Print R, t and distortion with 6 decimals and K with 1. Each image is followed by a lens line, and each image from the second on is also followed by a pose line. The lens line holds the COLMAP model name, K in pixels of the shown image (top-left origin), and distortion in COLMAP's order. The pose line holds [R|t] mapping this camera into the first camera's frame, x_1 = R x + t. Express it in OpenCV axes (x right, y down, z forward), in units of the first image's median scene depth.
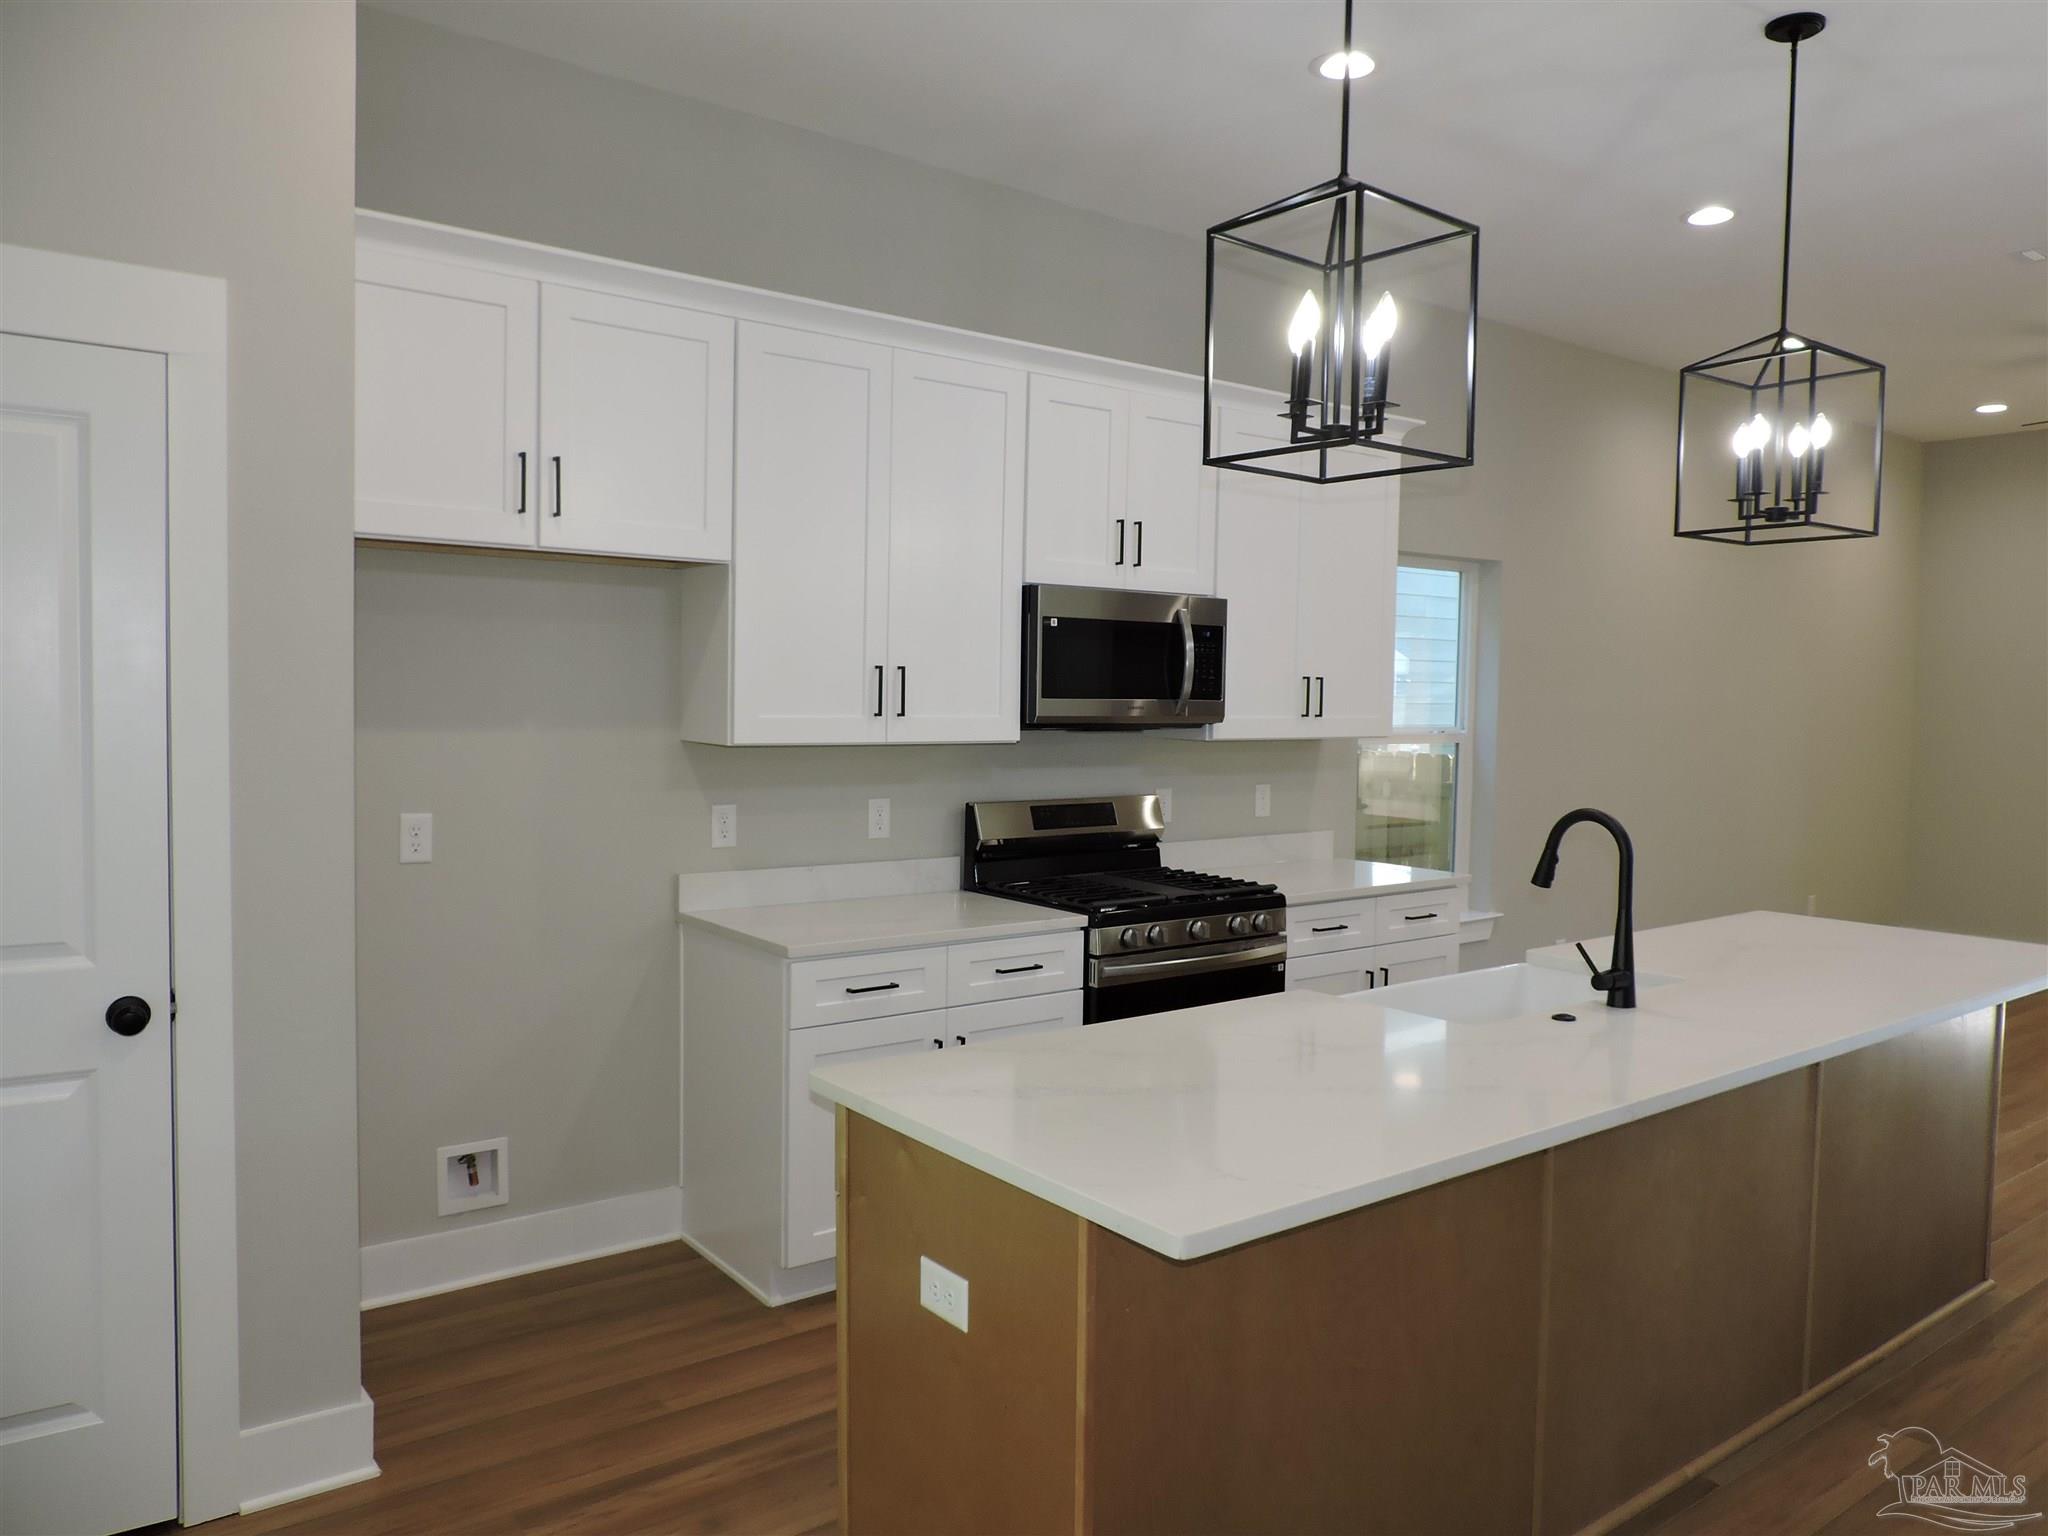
lens RADIAL K [[1447.4, 0, 1031.5], [0, 1447.4, 768.8], [0, 0, 1]] dist [-0.032528, 0.016942]
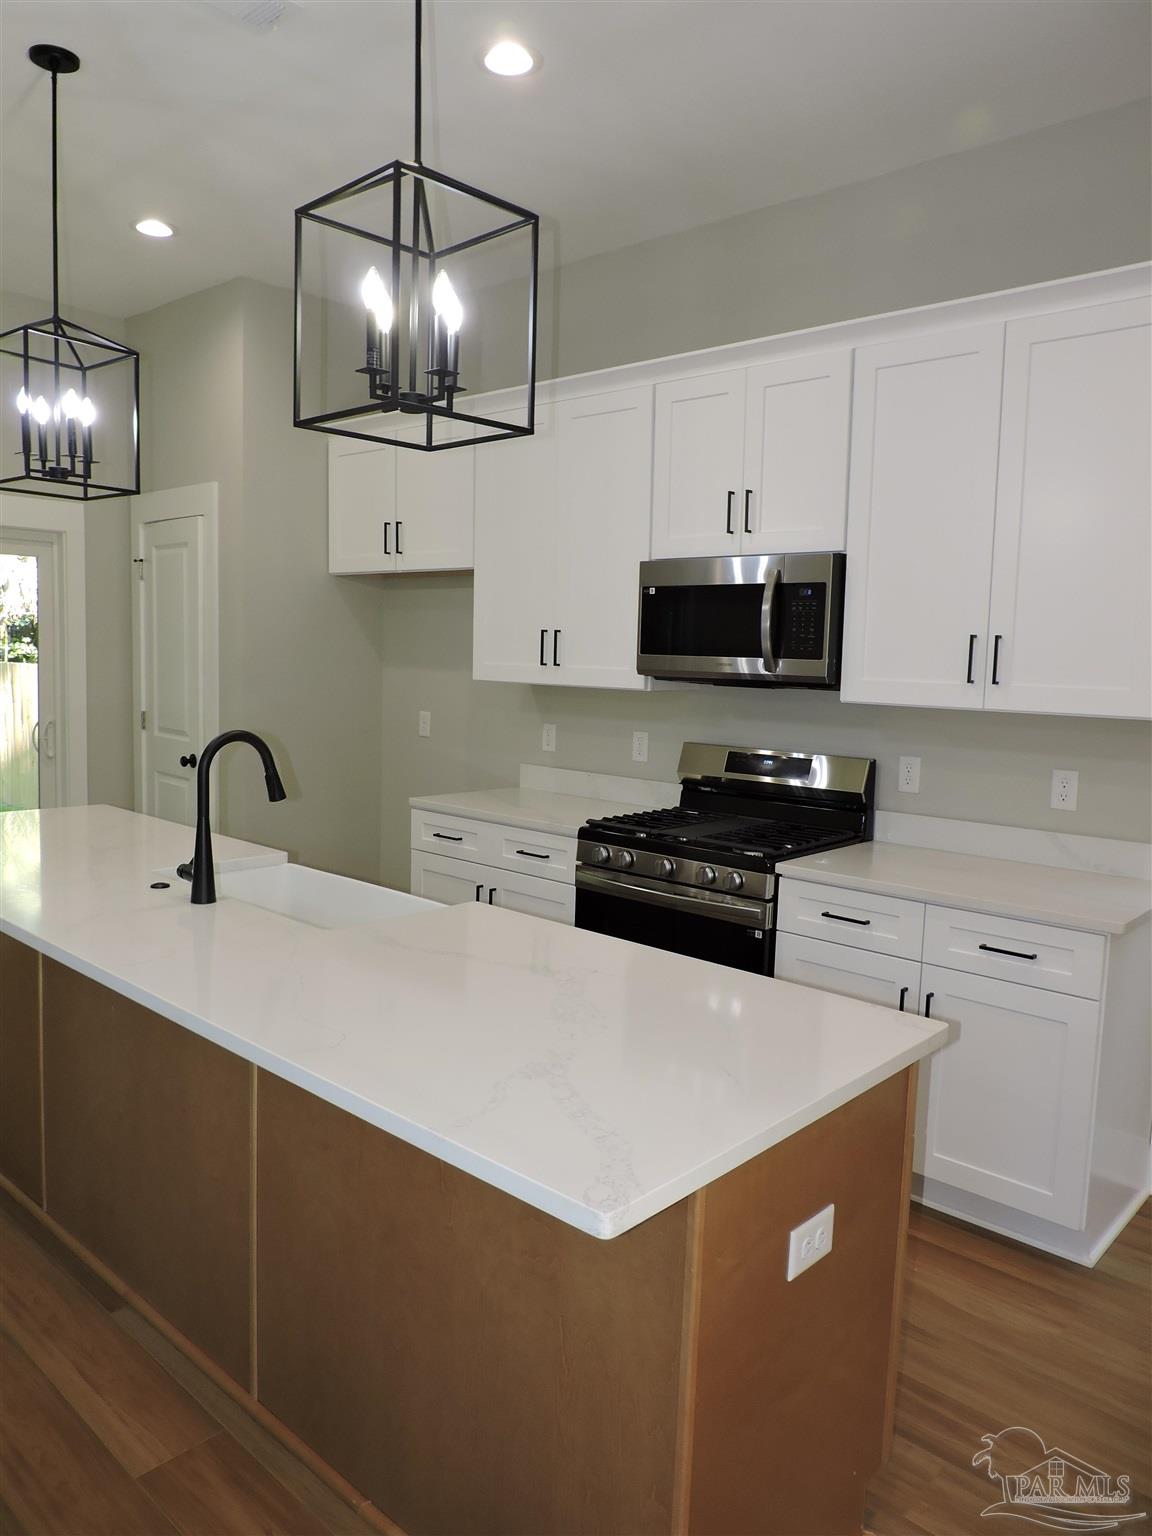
lens RADIAL K [[1085.5, 0, 570.8], [0, 1085.5, 761.6], [0, 0, 1]] dist [-0.032528, 0.016942]
pose [[0.173952, 0.088034, -0.980811, 0.921169], [-0.076509, 0.994194, 0.075666, -0.024304], [0.981778, 0.061879, 0.179677, 0.802214]]
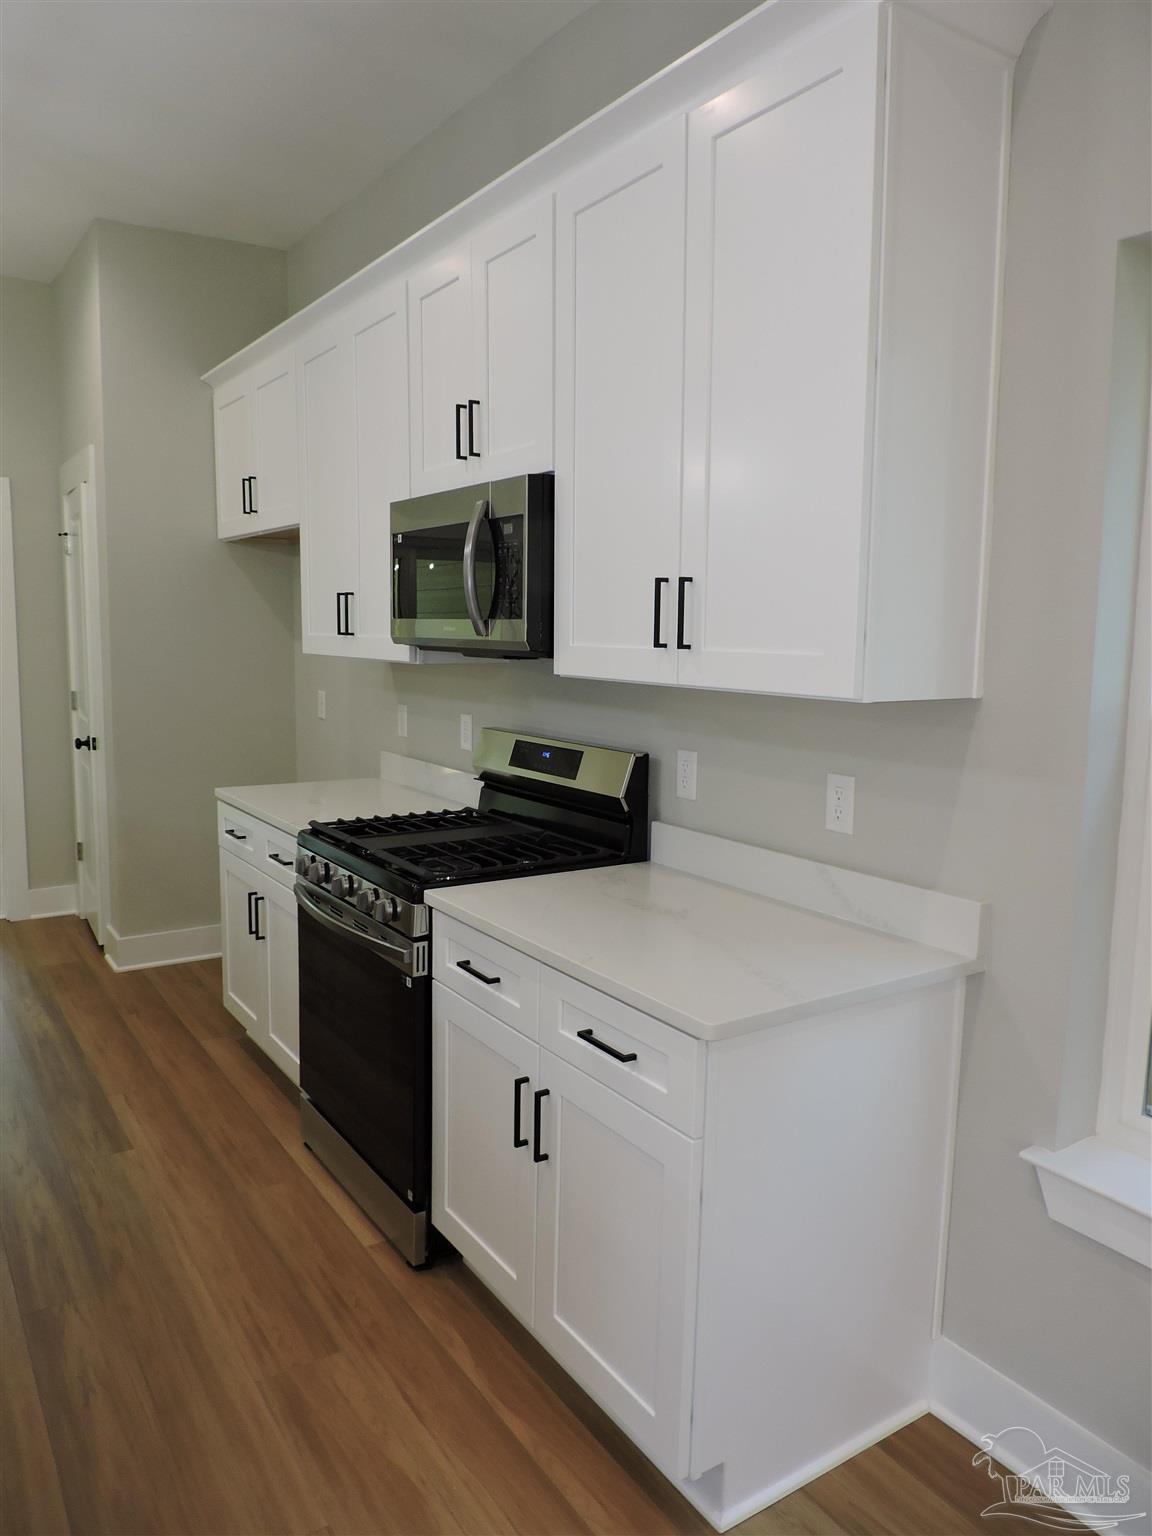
lens RADIAL K [[1085.5, 0, 581.6], [0, 1085.5, 762.0], [0, 0, 1]] dist [-0.032528, 0.016942]
pose [[-0.065177, 0.103876, -0.992452, 0.757409], [-0.069727, 0.991662, 0.108372, -0.042160], [0.995435, 0.076264, -0.057390, 1.204570]]
